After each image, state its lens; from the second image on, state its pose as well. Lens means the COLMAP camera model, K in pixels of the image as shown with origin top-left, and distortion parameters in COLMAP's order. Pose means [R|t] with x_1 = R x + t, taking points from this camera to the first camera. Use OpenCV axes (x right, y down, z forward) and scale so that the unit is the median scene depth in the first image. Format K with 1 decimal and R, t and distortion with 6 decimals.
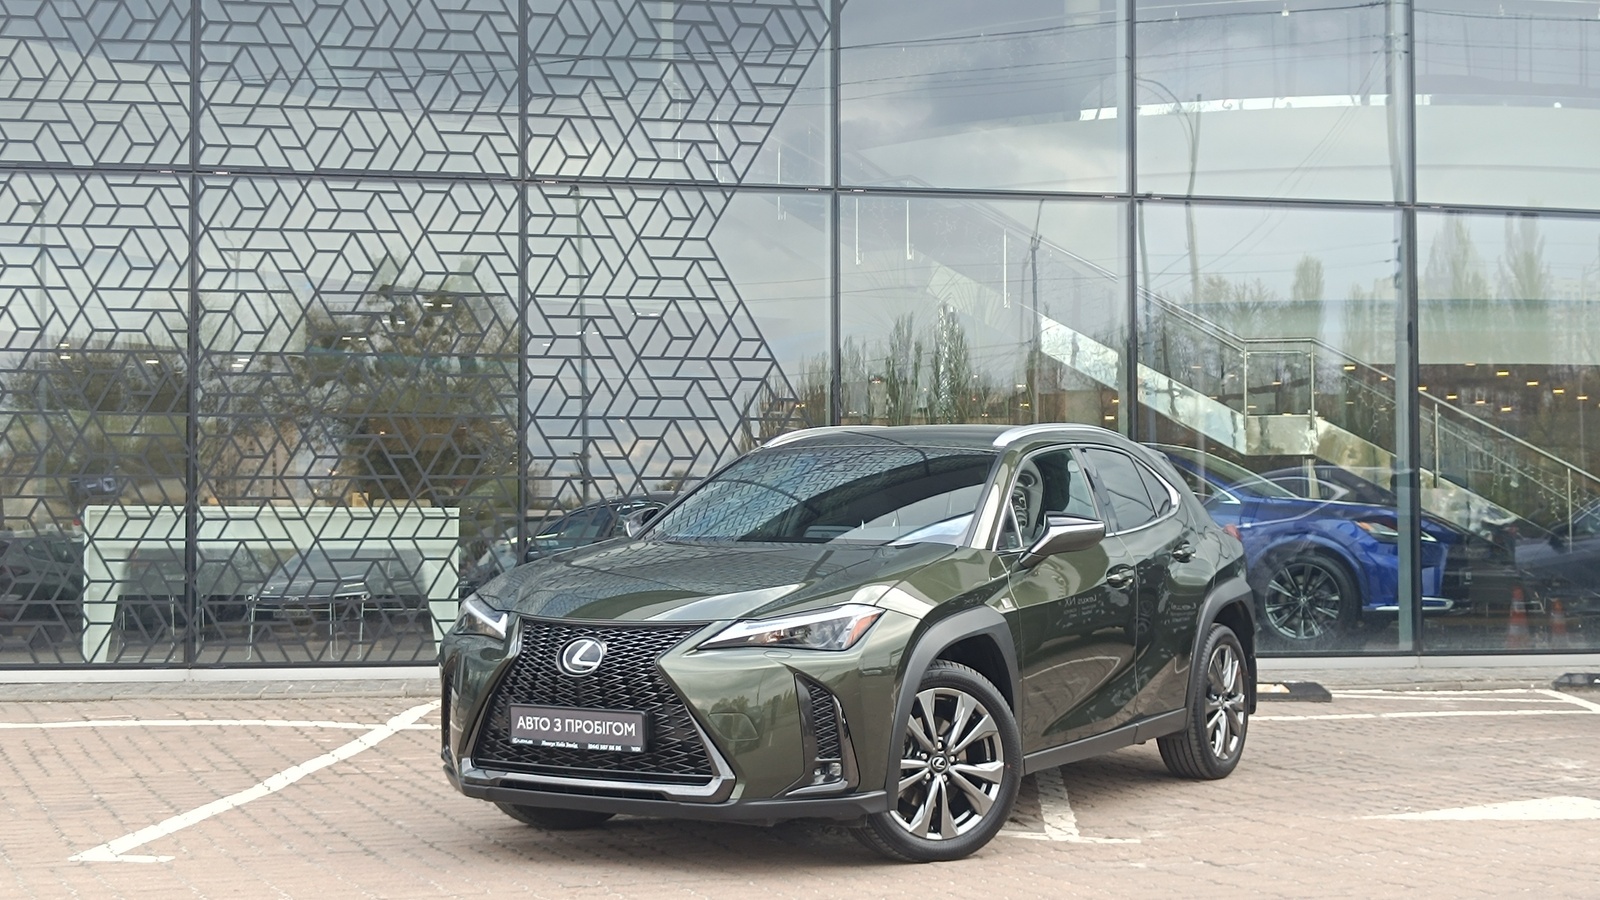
lens RADIAL K [[2265.4, 0, 808.5], [0, 2265.4, 455.3], [0, 0, 1]] dist [0.017162, 0.000000]
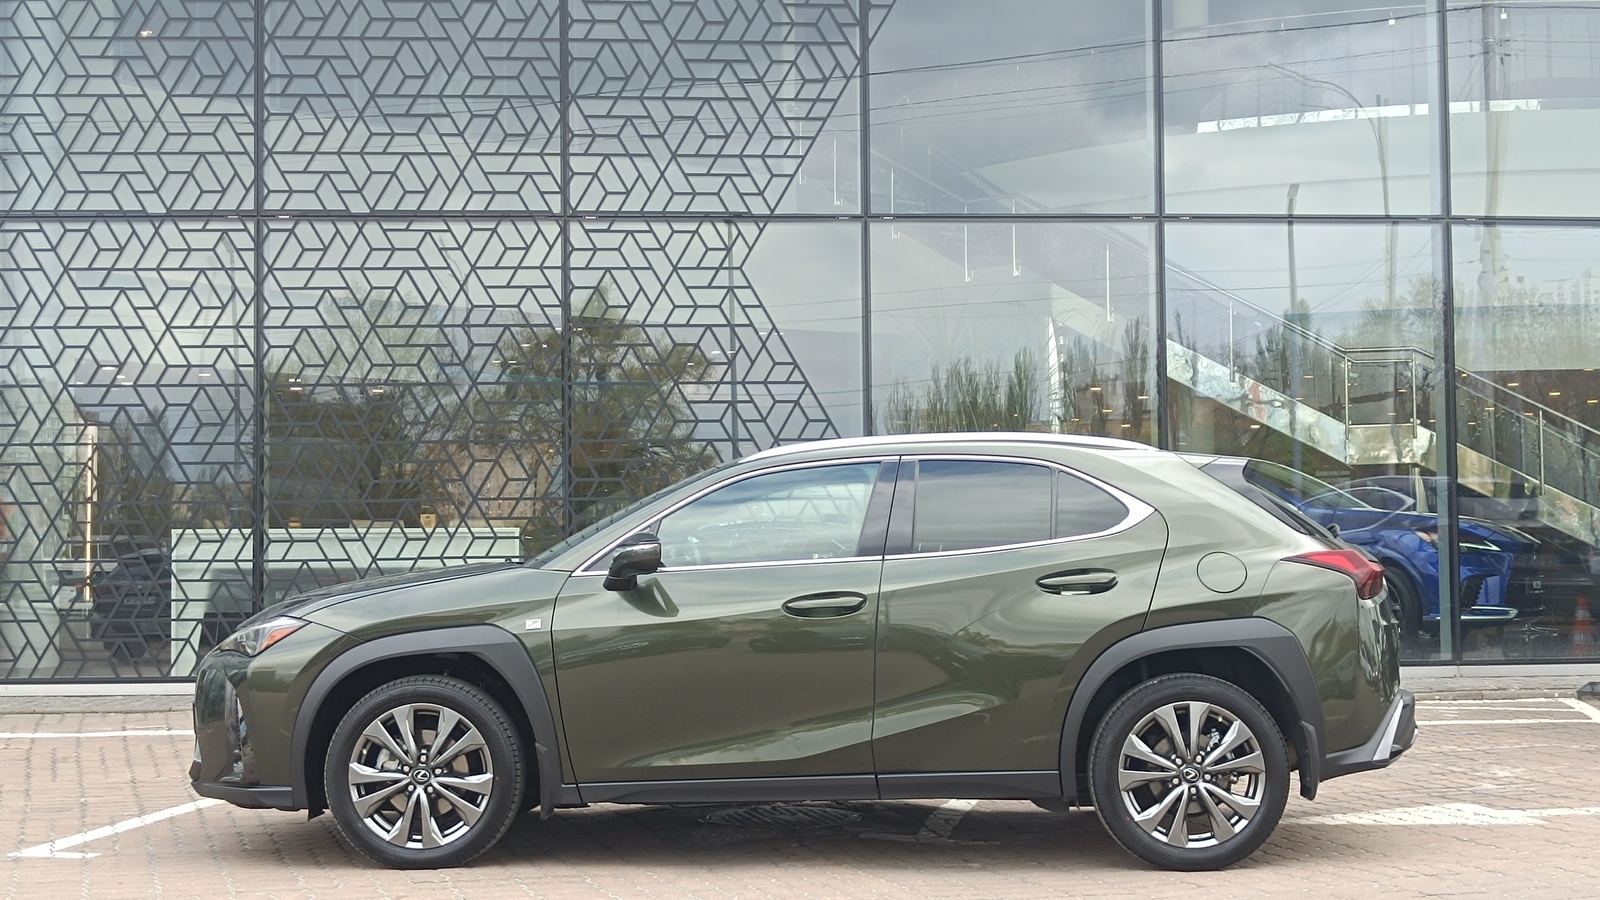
lens RADIAL K [[2265.4, 0, 815.4], [0, 2265.4, 449.5], [0, 0, 1]] dist [0.017162, 0.000000]
pose [[0.994772, -0.013275, -0.101254, 0.096289], [0.012632, 0.999896, -0.006985, -0.004308], [0.101336, 0.005669, 0.994836, -0.035744]]
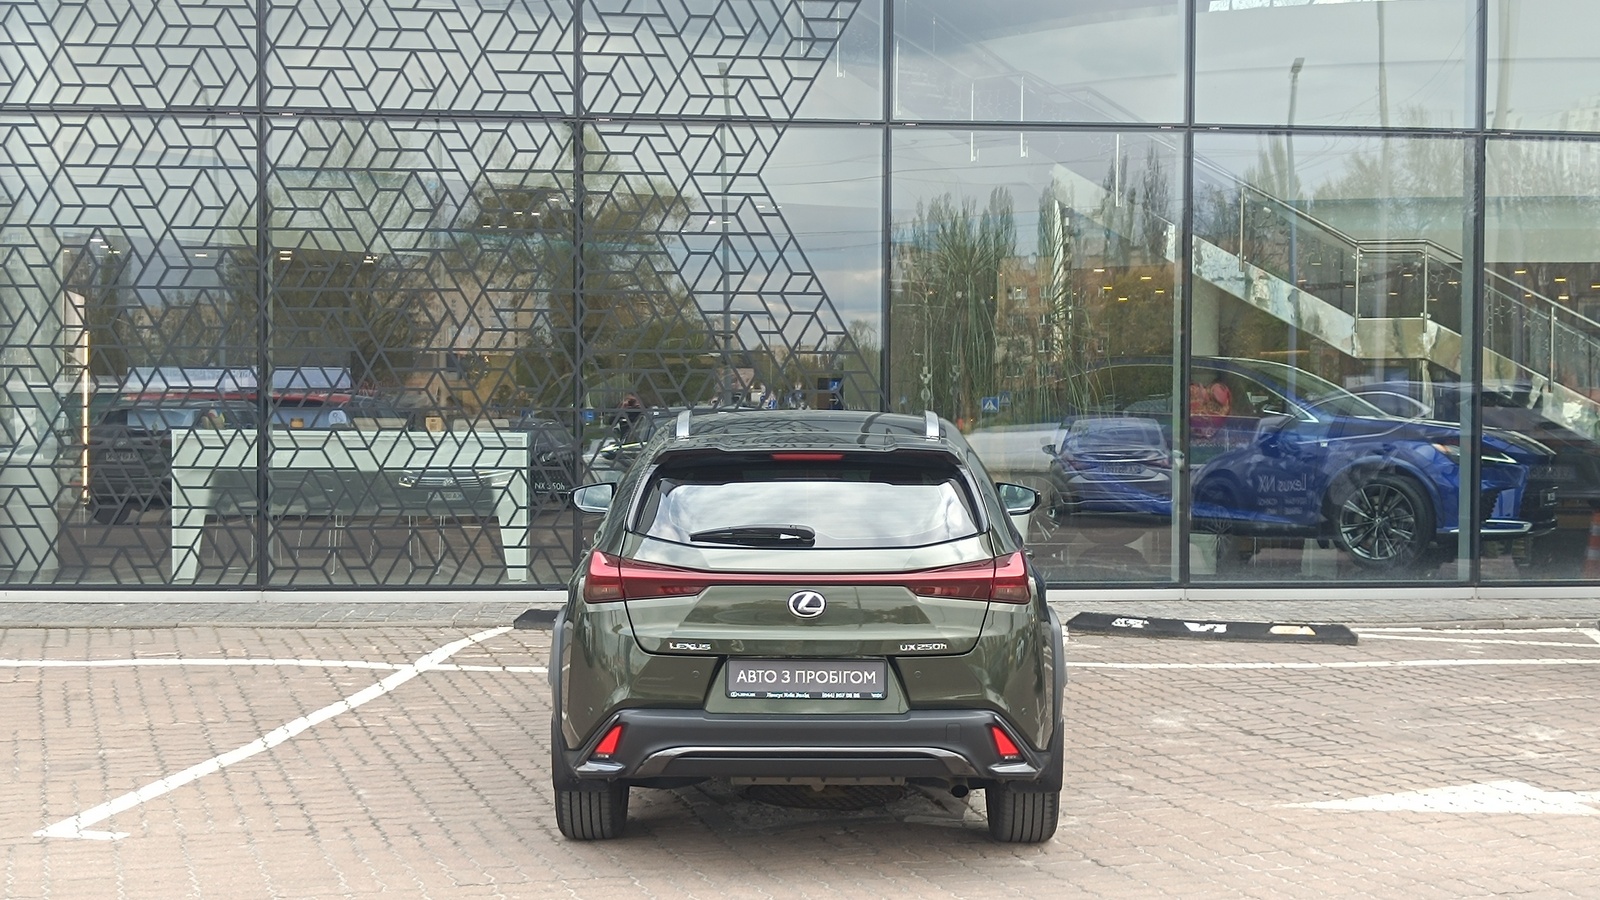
lens RADIAL K [[2265.4, 0, 814.8], [0, 2265.4, 457.8], [0, 0, 1]] dist [0.017162, 0.000000]
pose [[0.995956, 0.009032, -0.089385, 0.074151], [-0.002724, 0.997512, 0.070445, -0.041487], [0.089799, -0.069916, 0.993503, -0.016504]]
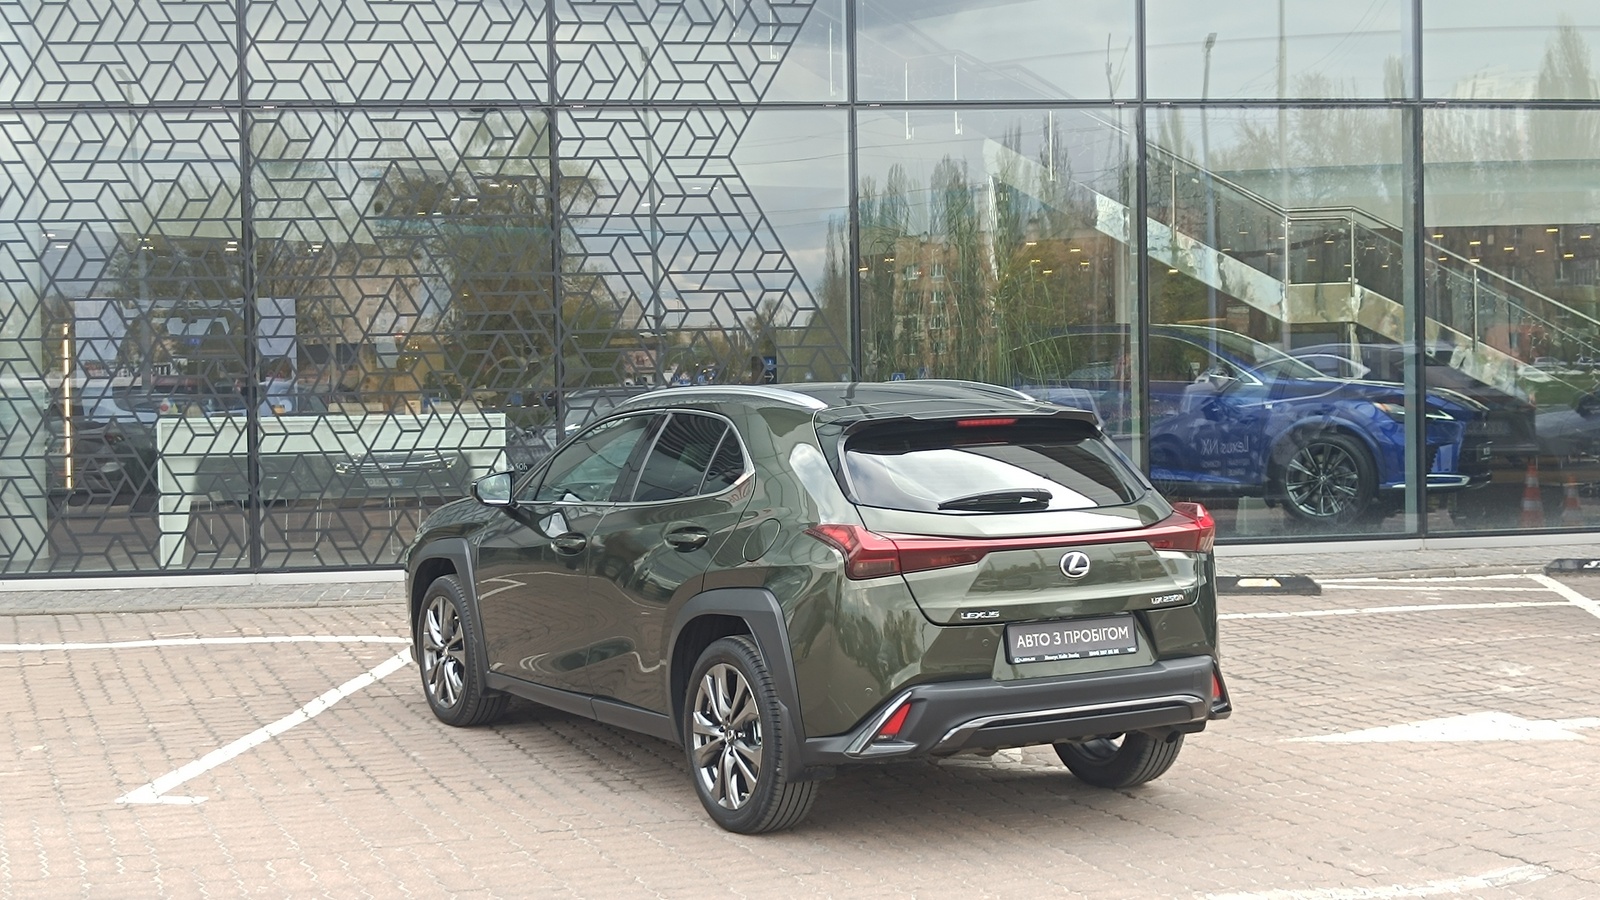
lens RADIAL K [[2265.4, 0, 802.7], [0, 2265.4, 442.4], [0, 0, 1]] dist [0.017162, 0.000000]
pose [[0.998601, -0.015899, -0.050423, 0.040857], [0.019563, 0.997138, 0.073025, -0.040648], [0.049118, -0.073909, 0.996055, -0.053528]]
